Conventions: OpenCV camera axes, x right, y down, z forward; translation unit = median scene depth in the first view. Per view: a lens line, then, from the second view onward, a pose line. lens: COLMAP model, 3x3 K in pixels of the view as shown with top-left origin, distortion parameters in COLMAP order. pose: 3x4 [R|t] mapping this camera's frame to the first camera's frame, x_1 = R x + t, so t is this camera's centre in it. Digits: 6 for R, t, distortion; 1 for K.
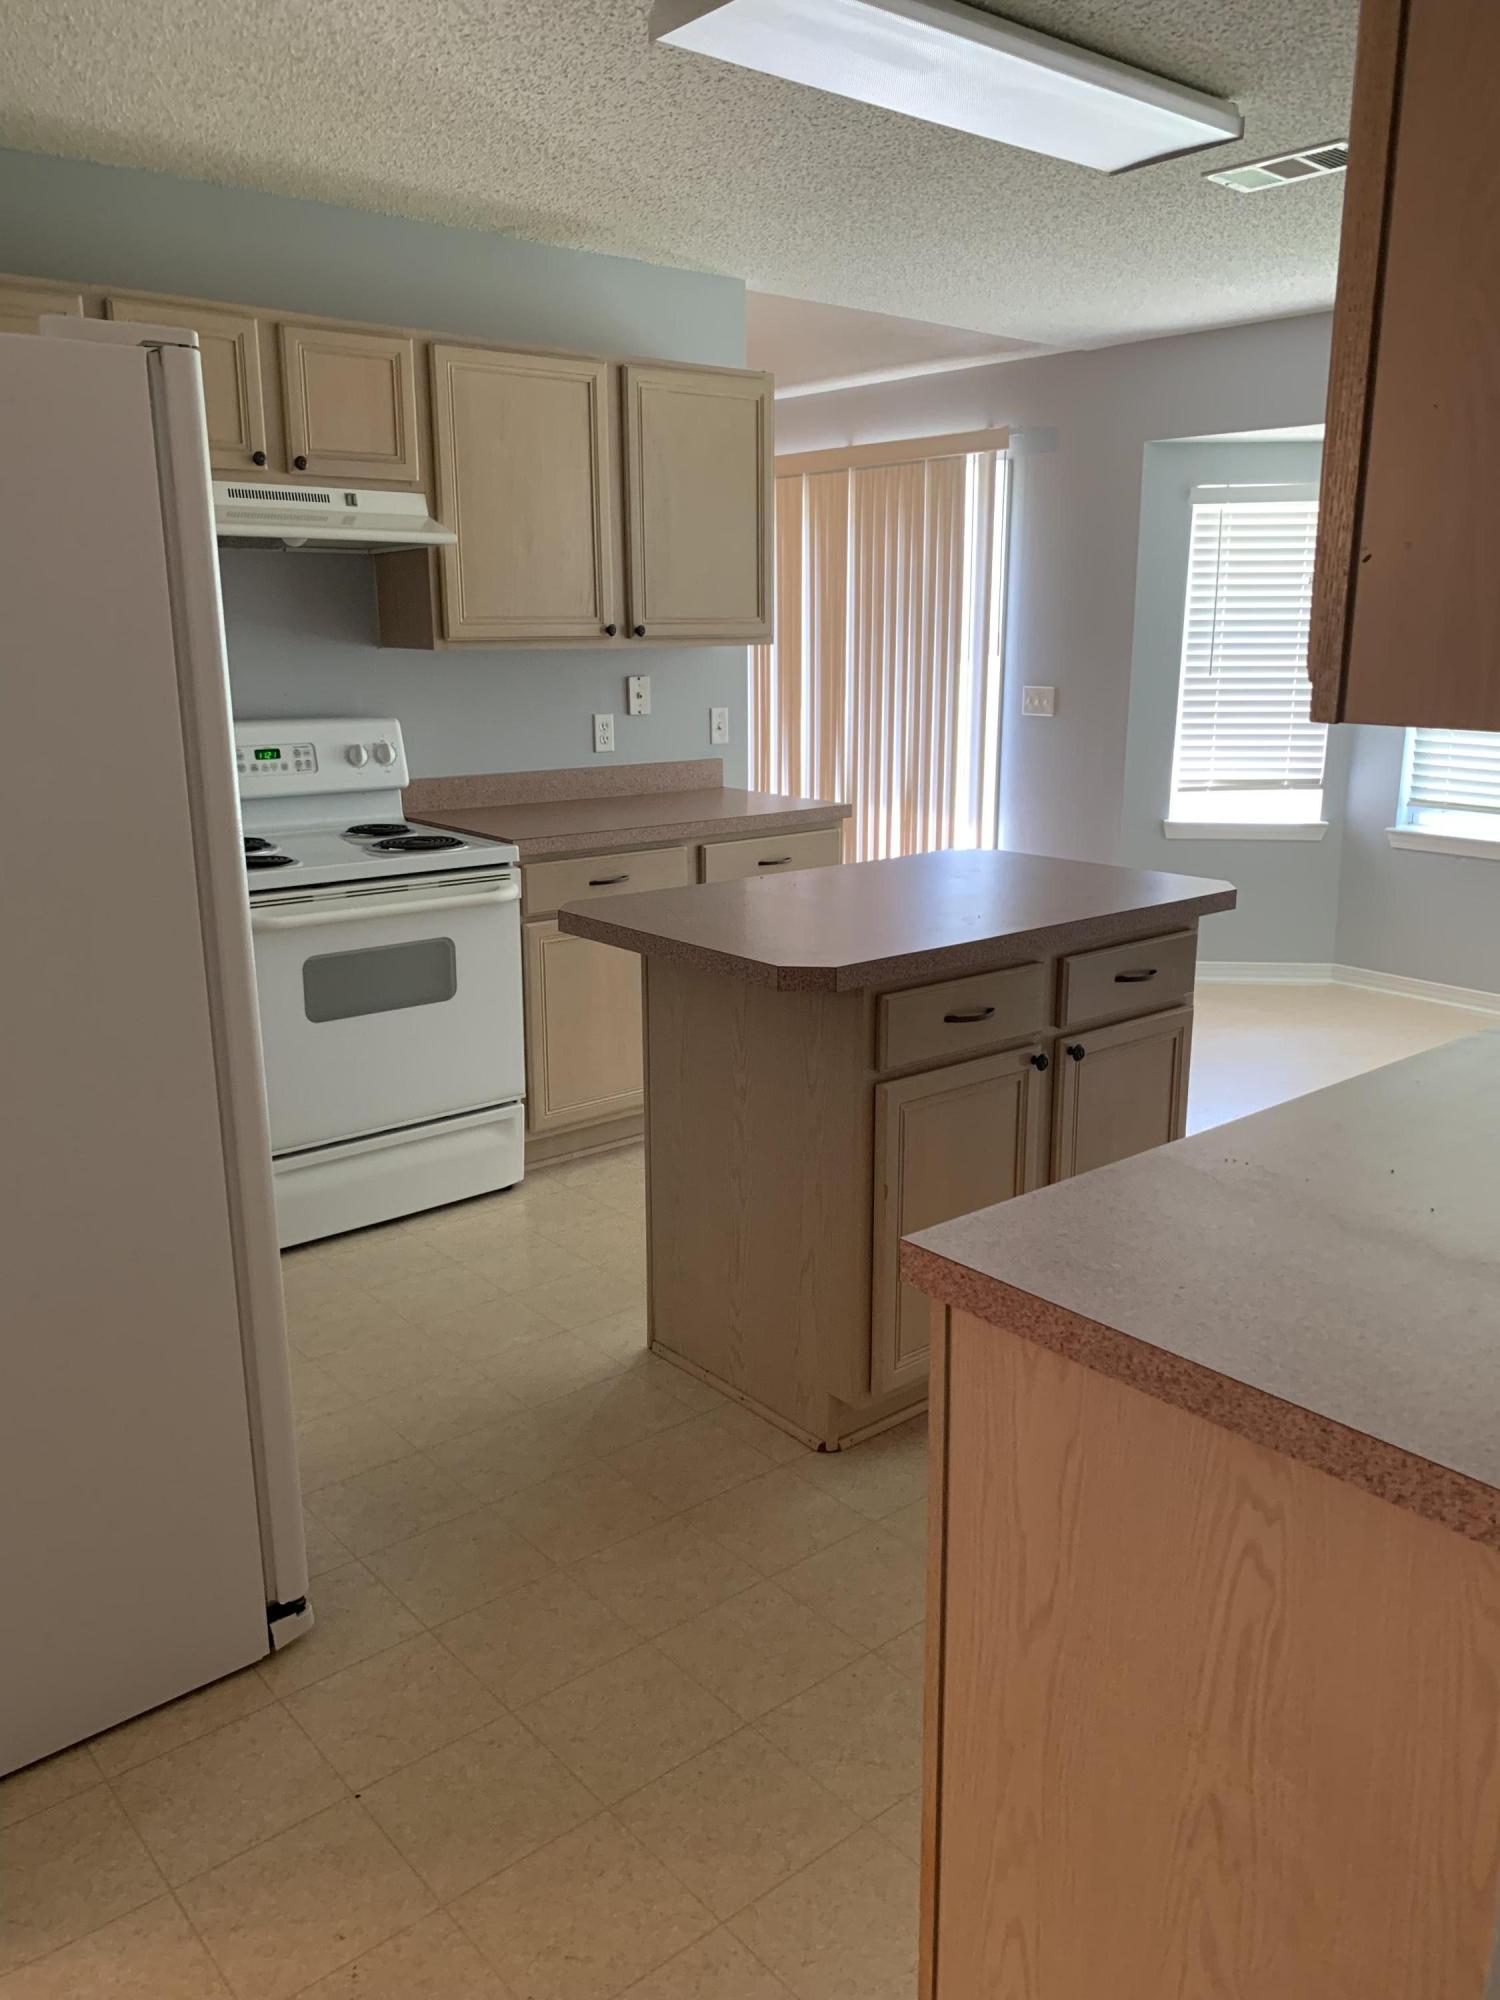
lens RADIAL K [[1508.2, 0, 742.2], [0, 1508.2, 1008.3], [0, 0, 1]] dist [0.024934, -0.036309]
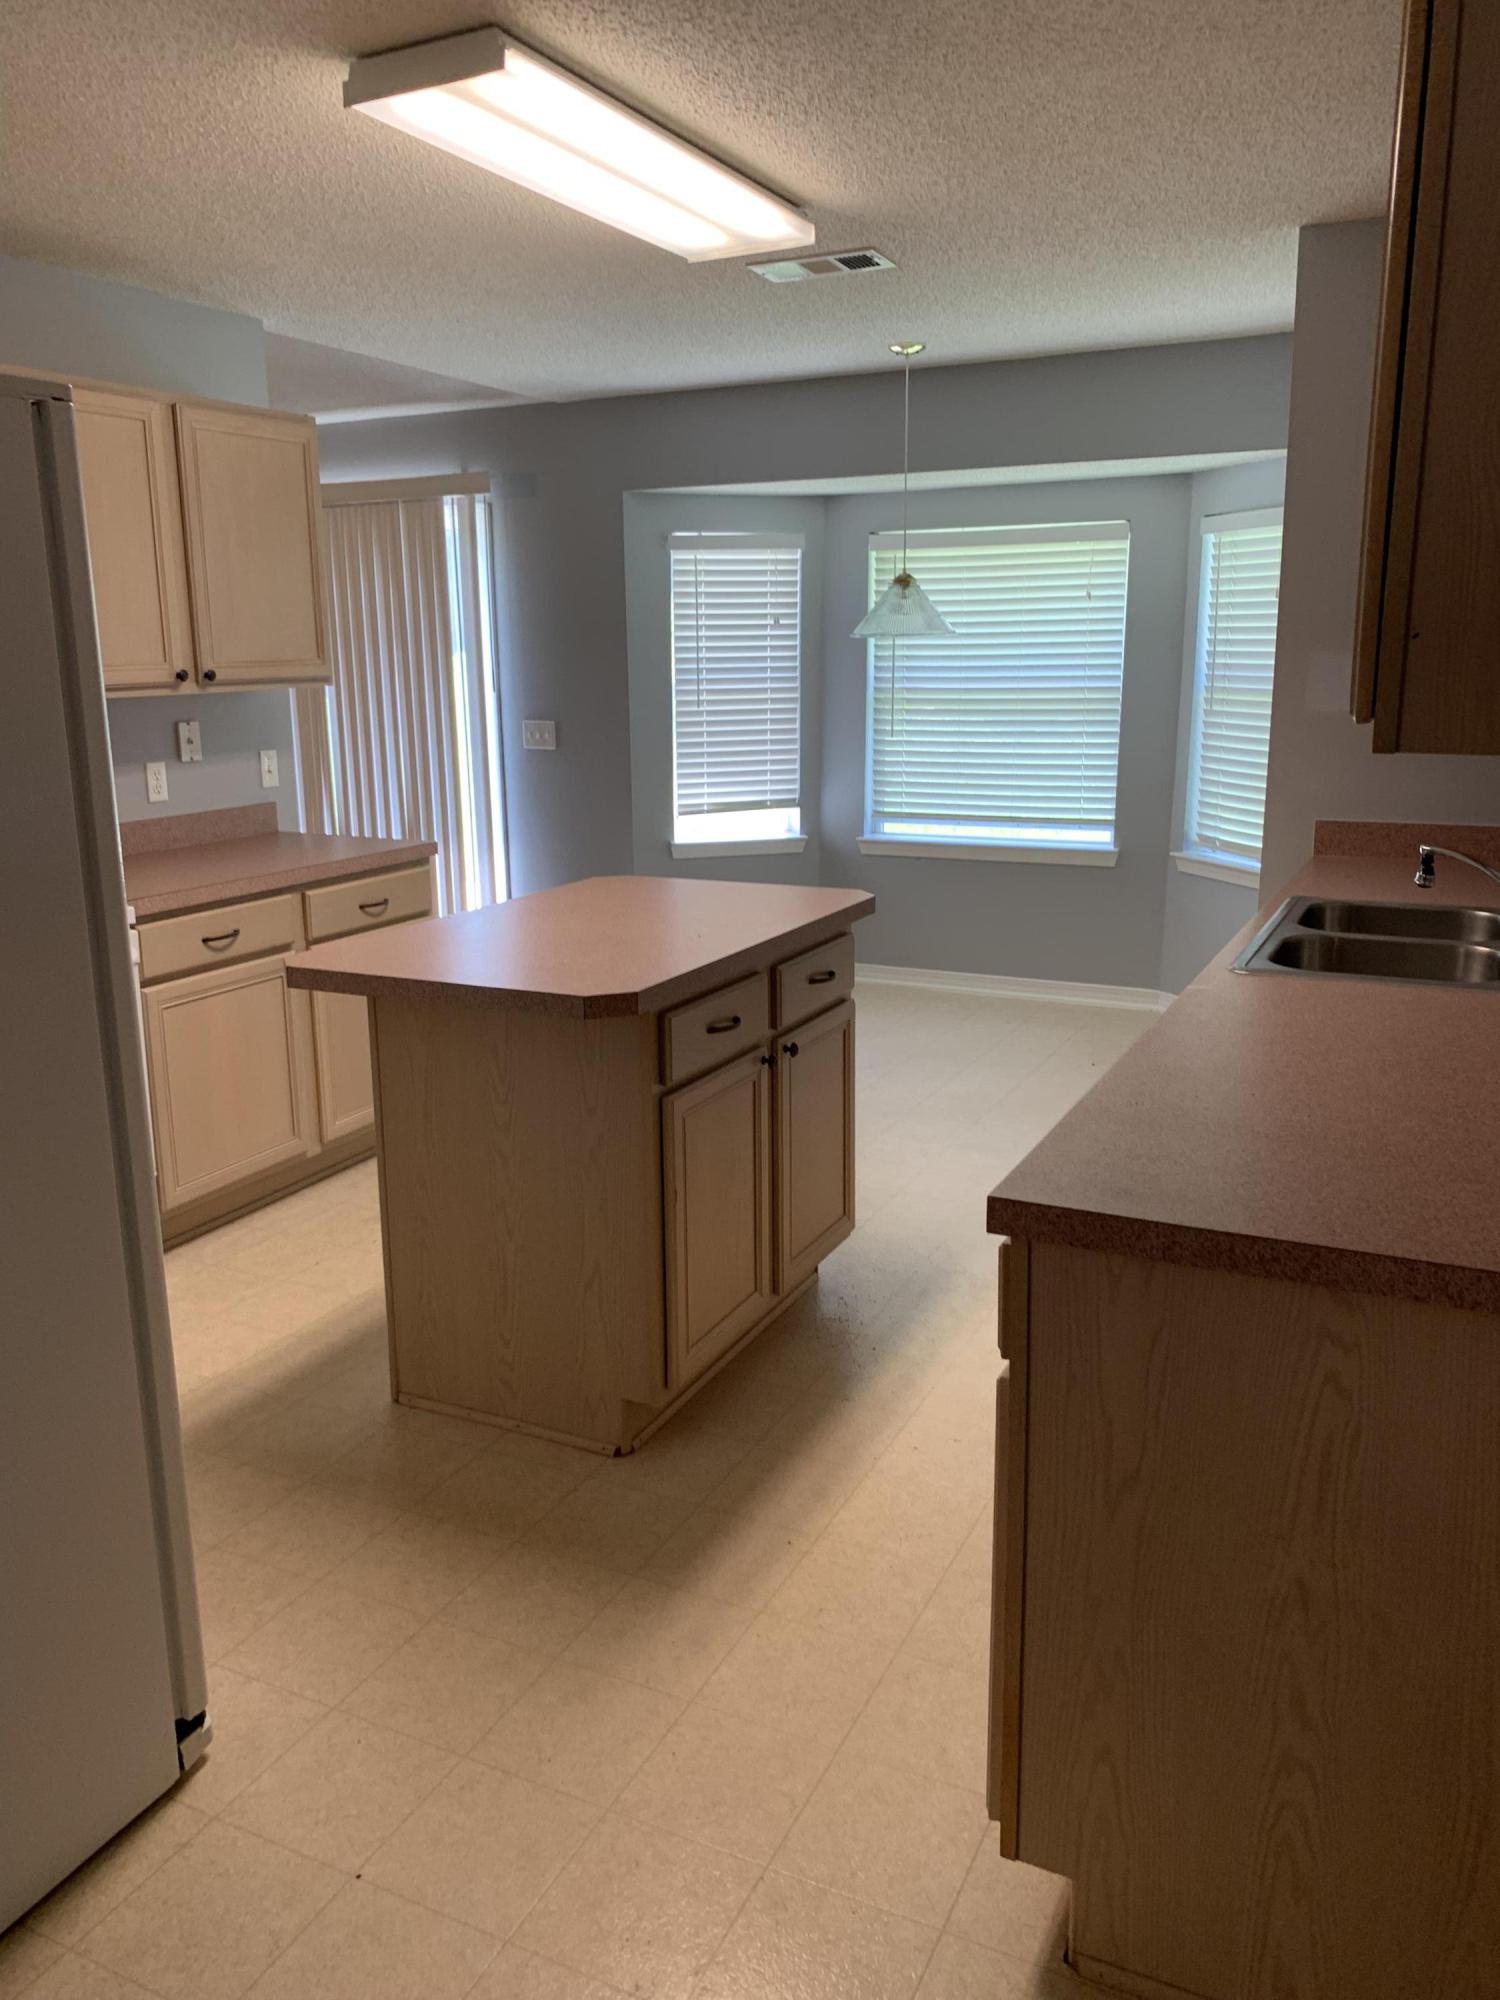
lens RADIAL K [[1508.2, 0, 741.1], [0, 1508.2, 1008.3], [0, 0, 1]] dist [0.024934, -0.036309]
pose [[0.916874, -0.100228, 0.386390, -0.211289], [0.107943, 0.994156, 0.001738, -0.006930], [-0.384306, 0.040114, 0.922334, -0.010812]]
